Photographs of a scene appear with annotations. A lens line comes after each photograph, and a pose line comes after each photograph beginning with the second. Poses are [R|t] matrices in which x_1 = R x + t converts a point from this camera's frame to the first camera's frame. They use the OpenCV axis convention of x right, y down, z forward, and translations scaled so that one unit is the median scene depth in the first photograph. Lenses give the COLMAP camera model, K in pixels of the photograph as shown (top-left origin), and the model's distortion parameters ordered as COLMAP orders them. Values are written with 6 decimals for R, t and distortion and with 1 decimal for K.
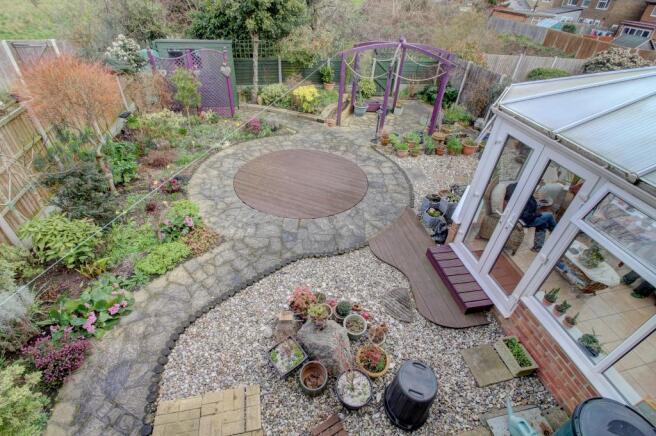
lens RADIAL K [[301.9, 0, 326.4], [0, 301.9, 215.6], [0, 0, 1]] dist [-0.009920, -0.001734]
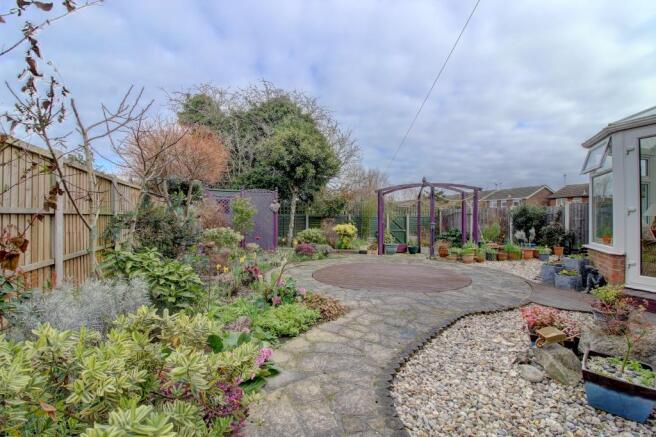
lens RADIAL K [[301.9, 0, 328.8], [0, 301.9, 218.4], [0, 0, 1]] dist [-0.009920, -0.001734]
pose [[0.990720, -0.050169, 0.126323, -0.300754], [0.116268, 0.794184, -0.596450, 0.214041], [-0.070401, 0.605602, 0.792647, 0.186061]]
